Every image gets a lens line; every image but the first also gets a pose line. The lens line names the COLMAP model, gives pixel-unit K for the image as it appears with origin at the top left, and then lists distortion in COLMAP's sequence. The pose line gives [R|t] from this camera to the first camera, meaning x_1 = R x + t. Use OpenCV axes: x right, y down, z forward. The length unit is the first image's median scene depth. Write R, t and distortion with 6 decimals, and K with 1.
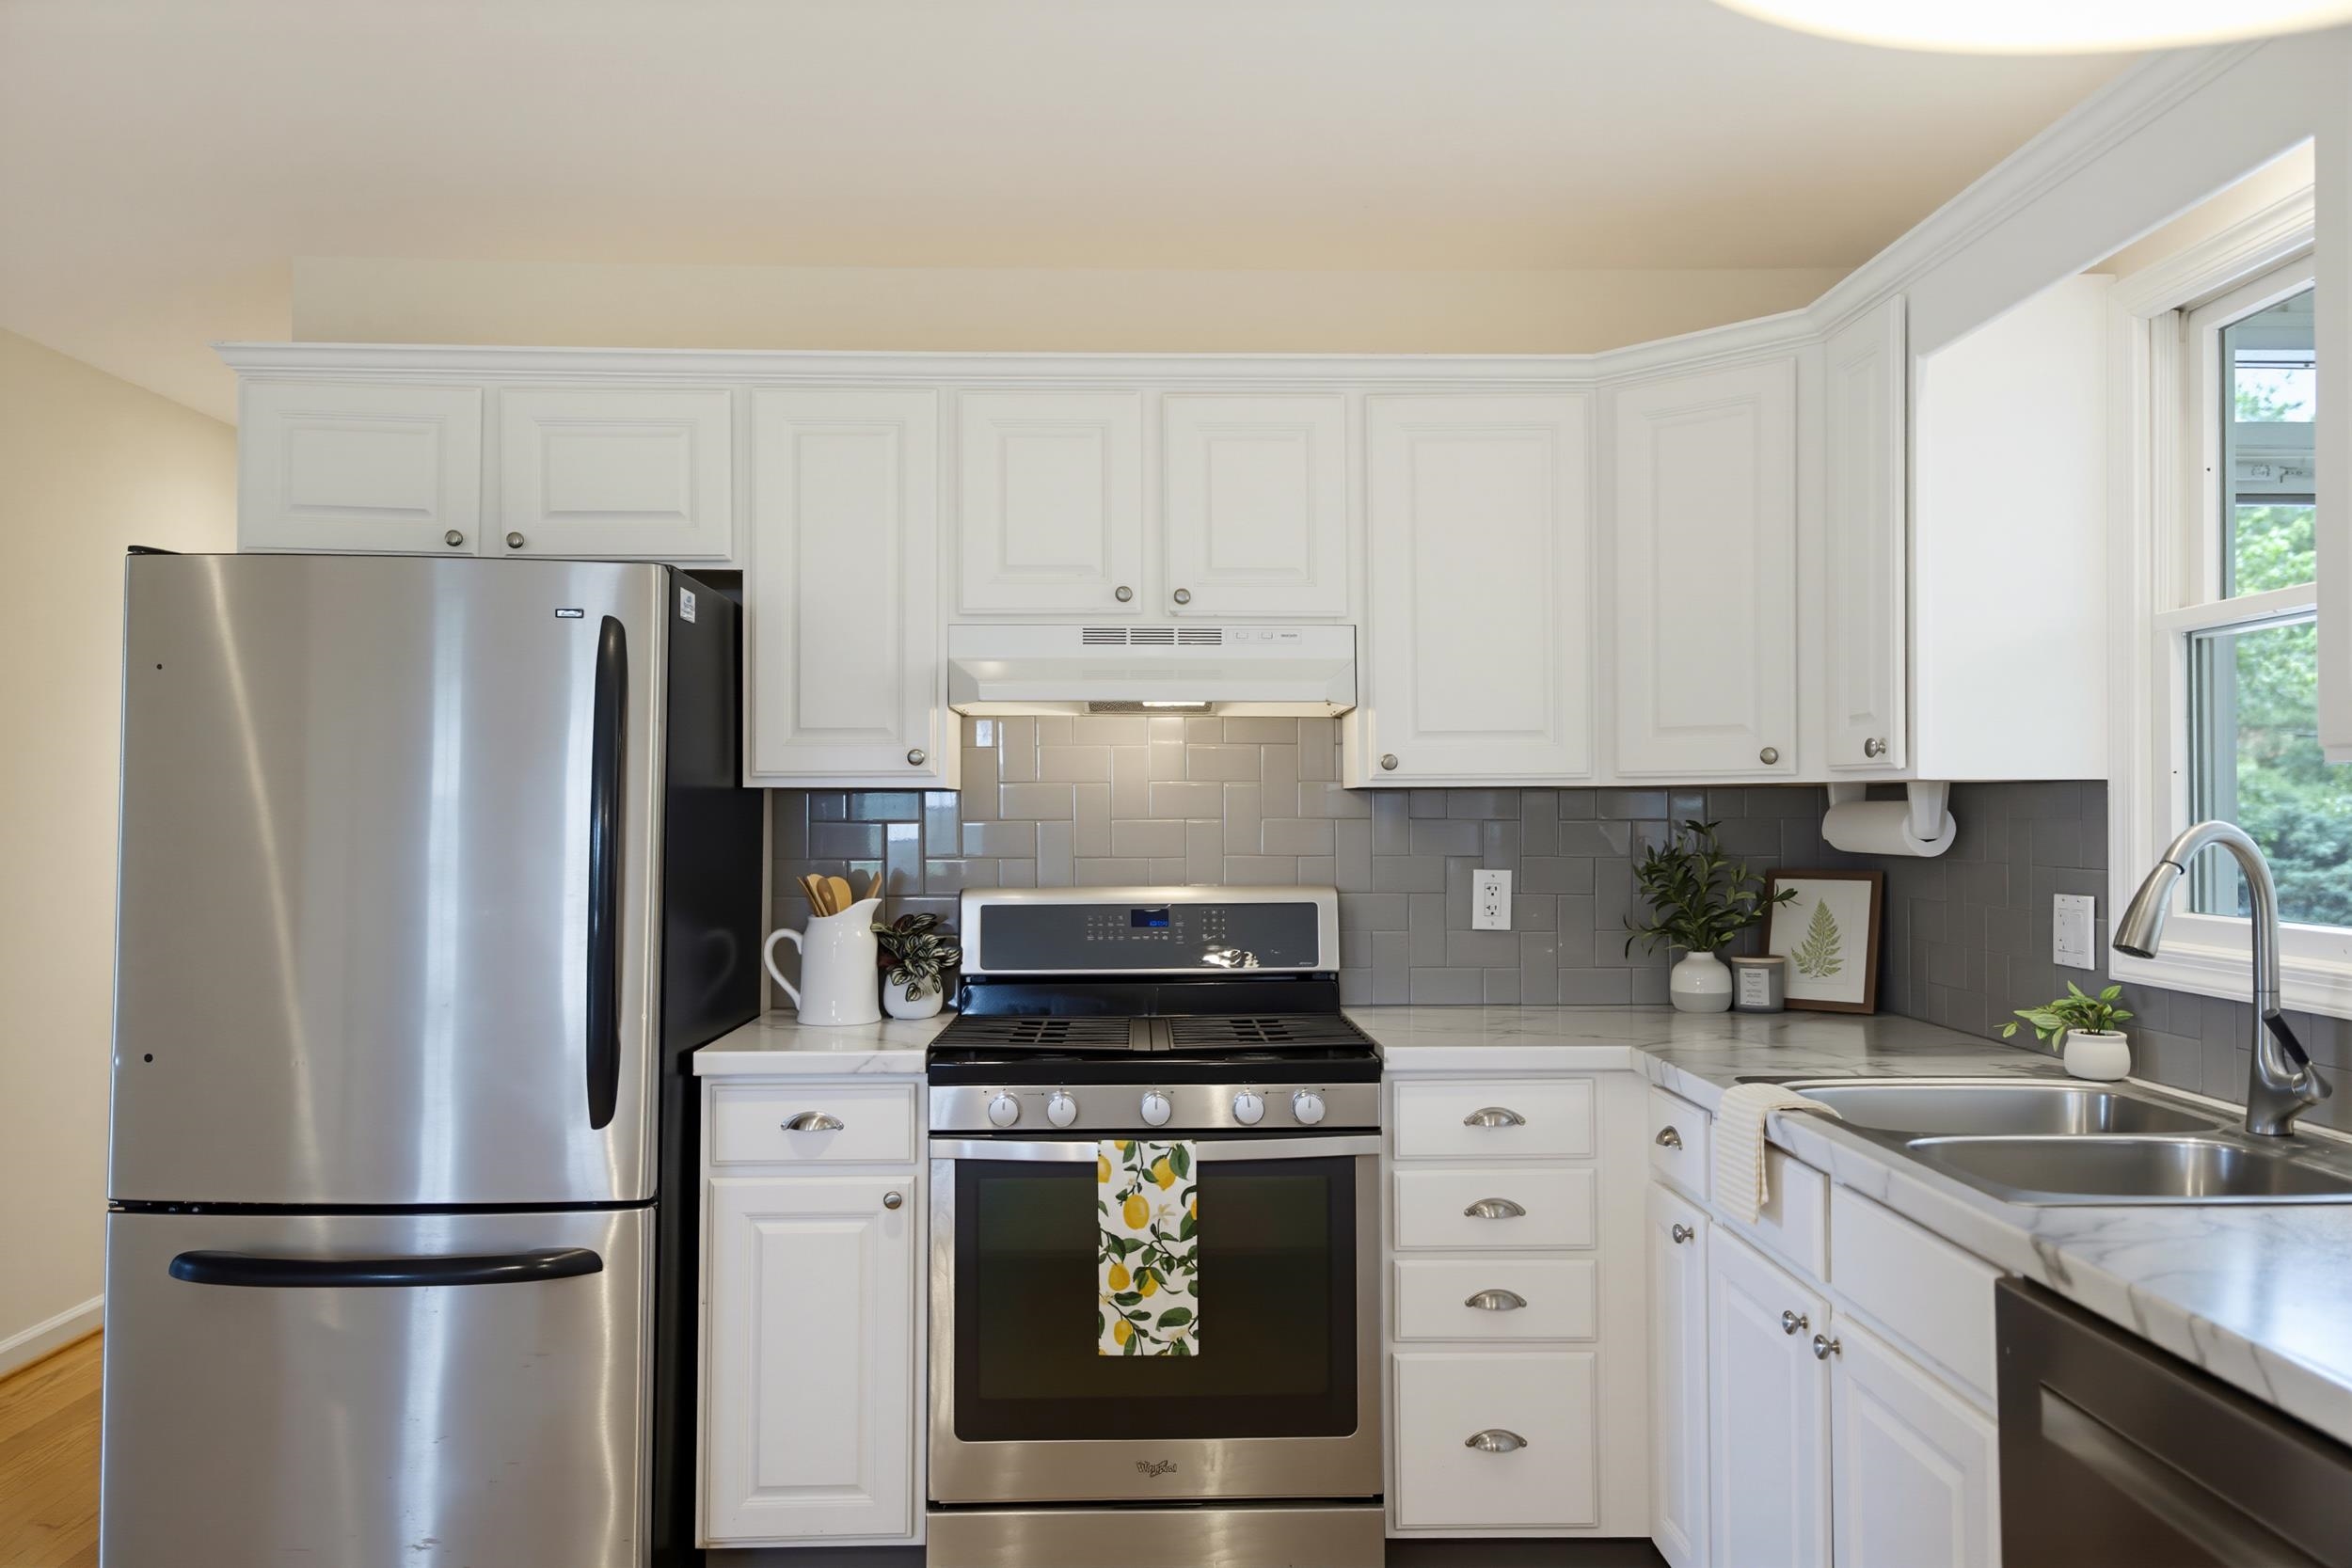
lens RADIAL K [[1773.7, 0, 1171.1], [0, 1773.7, 801.5], [0, 0, 1]] dist [0.031473, 0.006138]
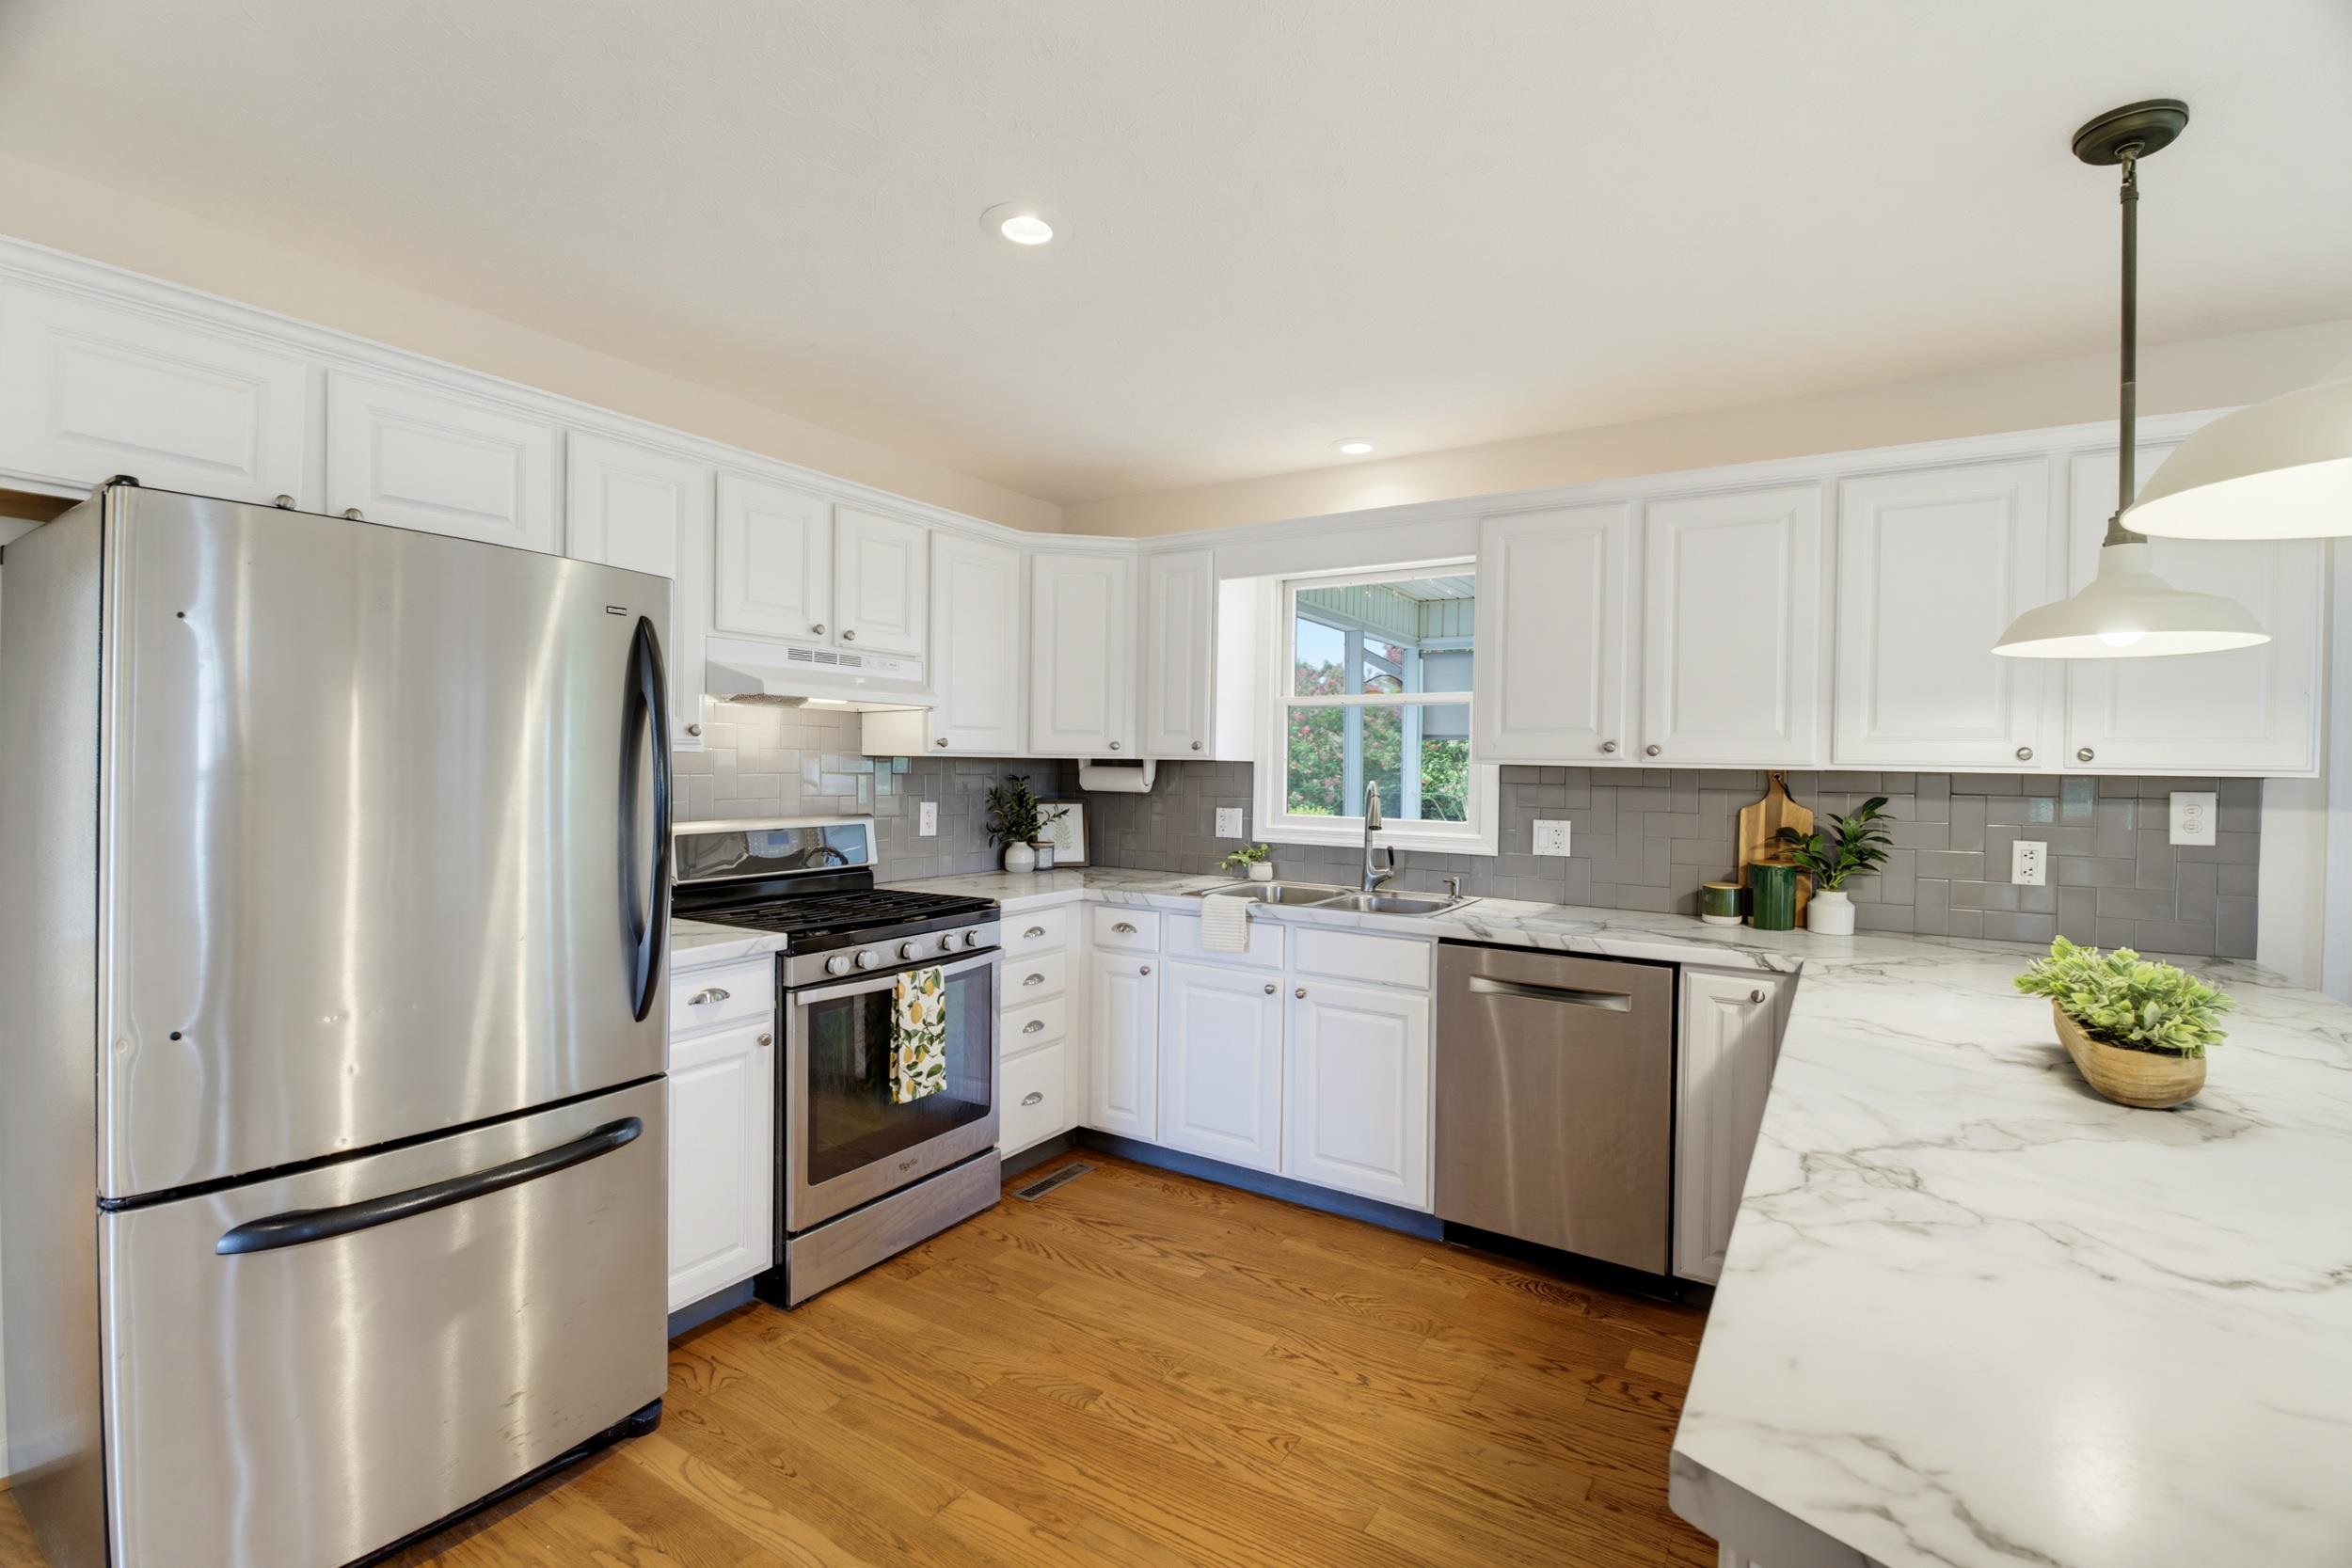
lens RADIAL K [[1069.4, 0, 1180.0], [0, 1069.4, 777.5], [0, 0, 1]] dist [0.007337, -0.004426]
pose [[0.545988, -0.000662, 0.837793, -0.701237], [-0.021008, 0.999674, 0.014481, -0.008725], [-0.837530, -0.025506, 0.545796, 0.245415]]
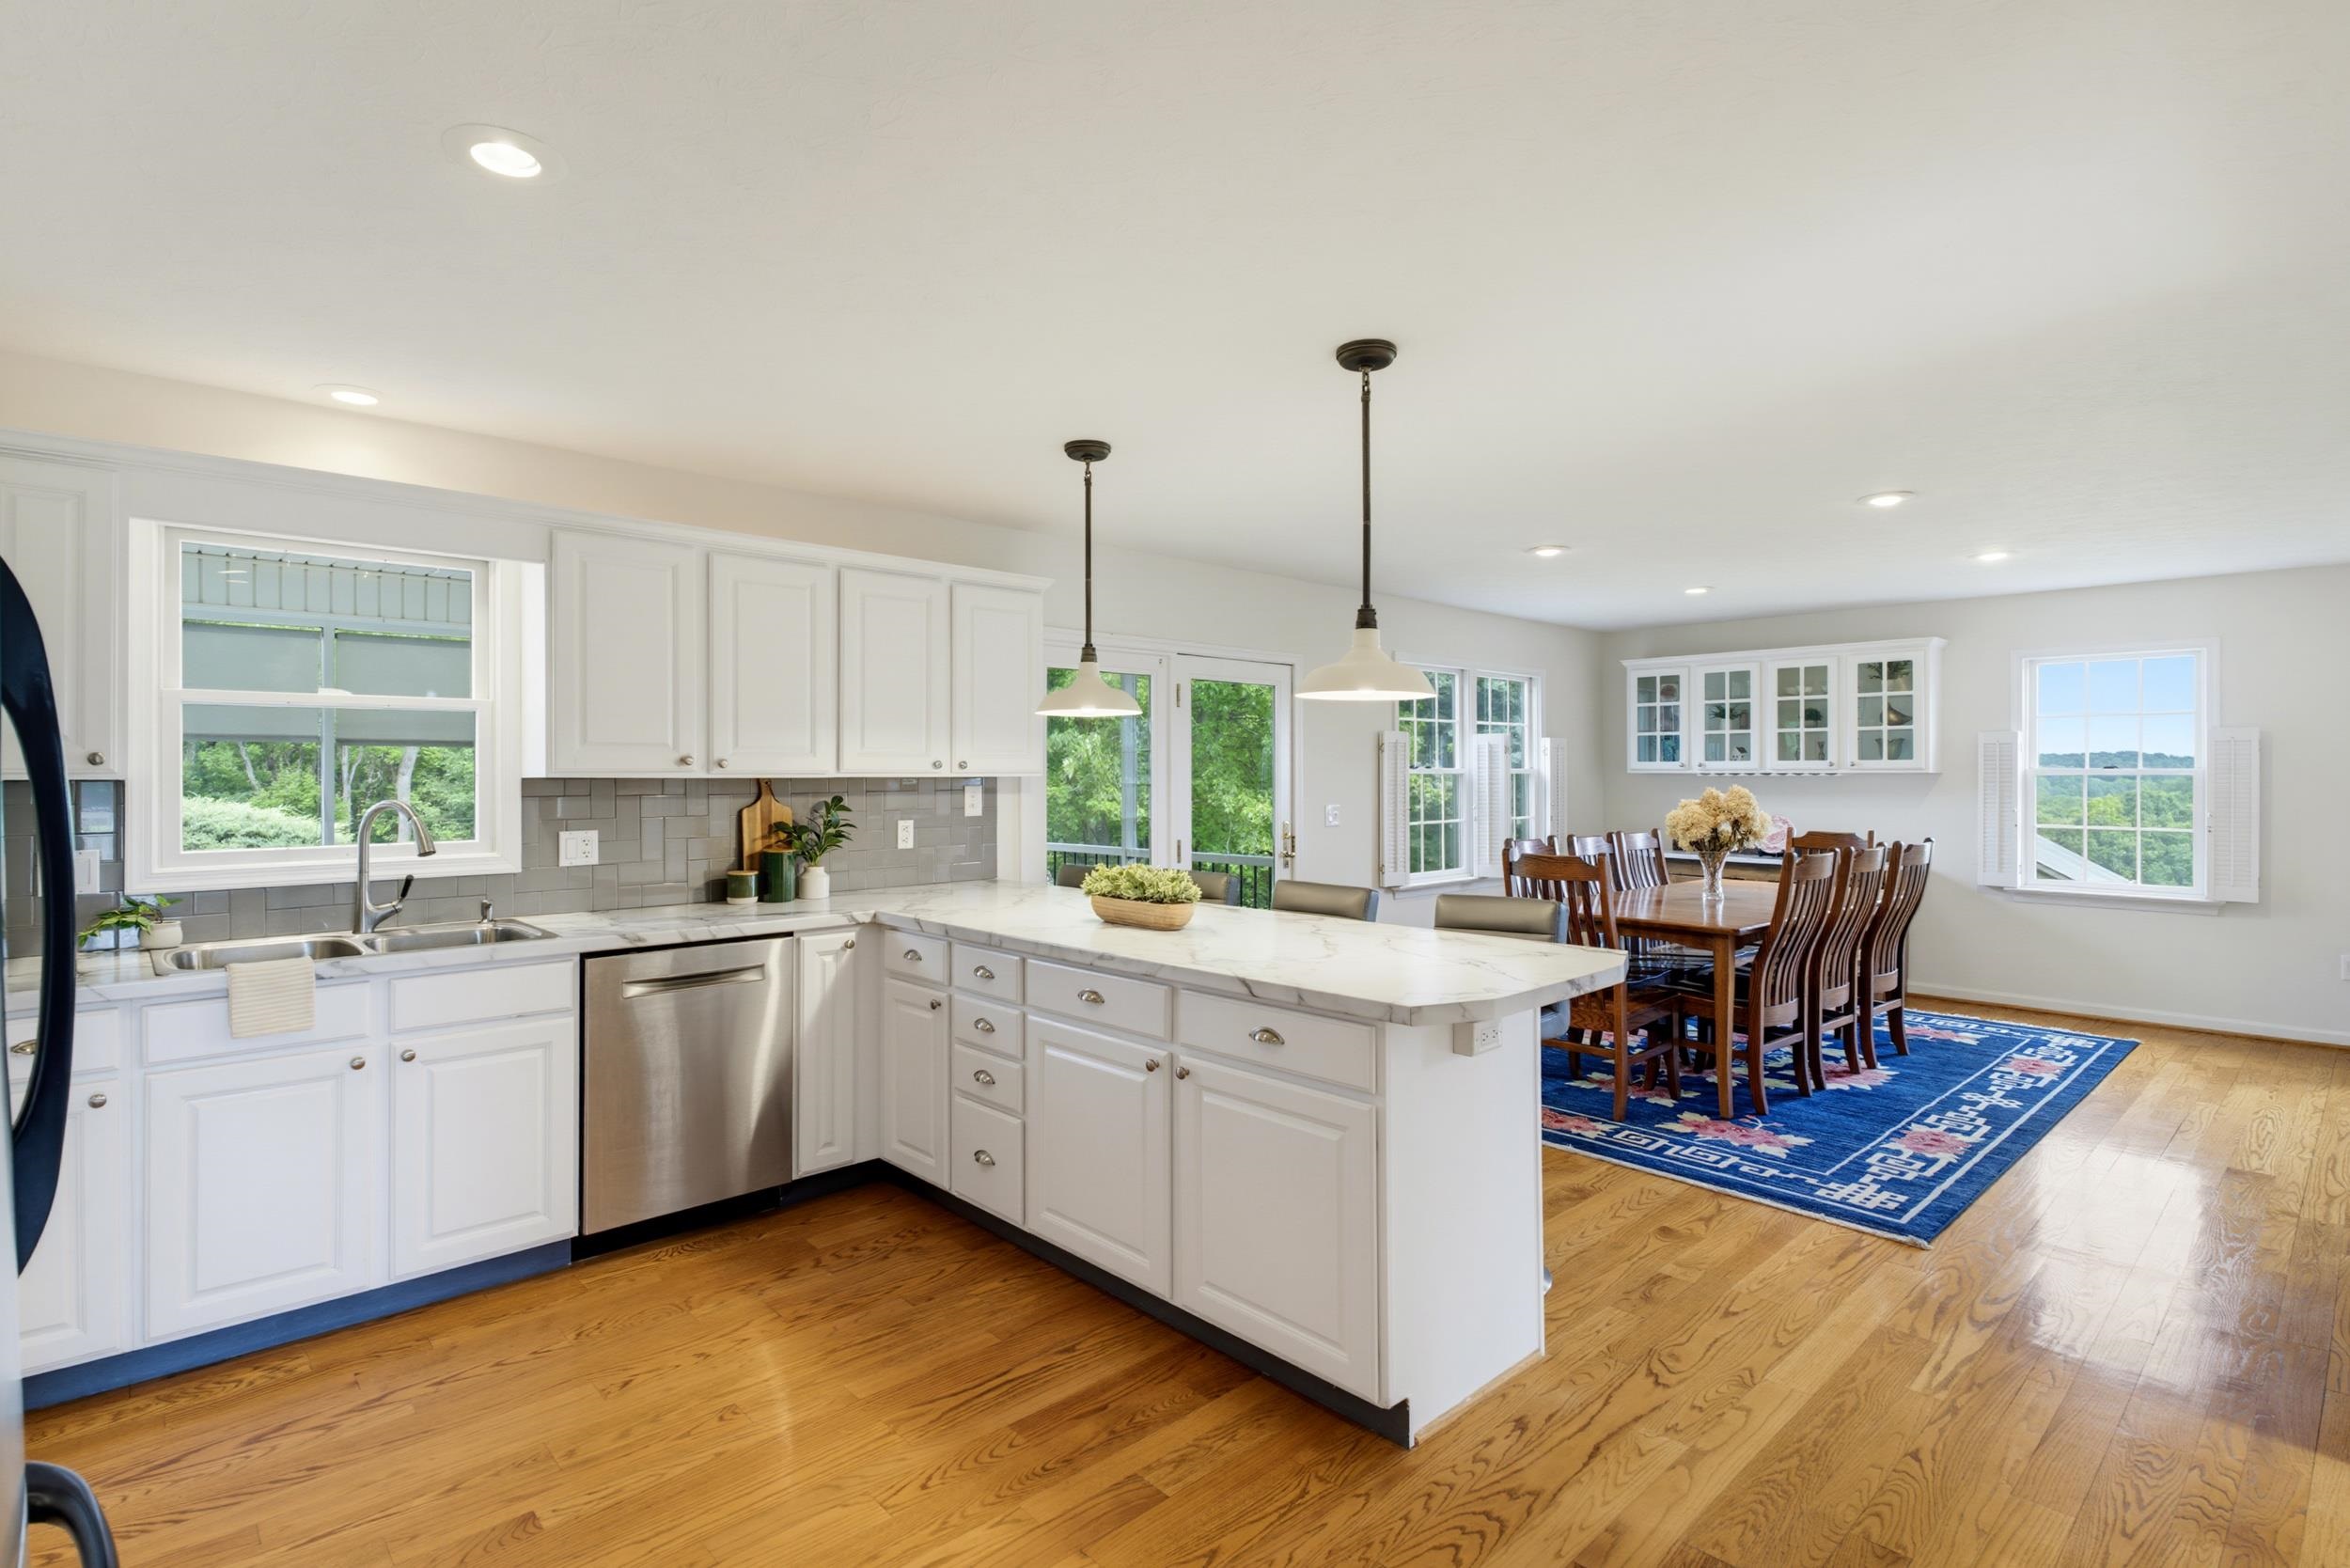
lens RADIAL K [[1145.1, 0, 1194.4], [0, 1145.1, 781.6], [0, 0, 1]] dist [0.003772, -0.002308]
pose [[-0.692626, -0.002556, 0.721292, -0.894521], [0.001004, 0.999989, 0.004508, -0.013870], [-0.721296, 0.003846, -0.692616, 0.919992]]
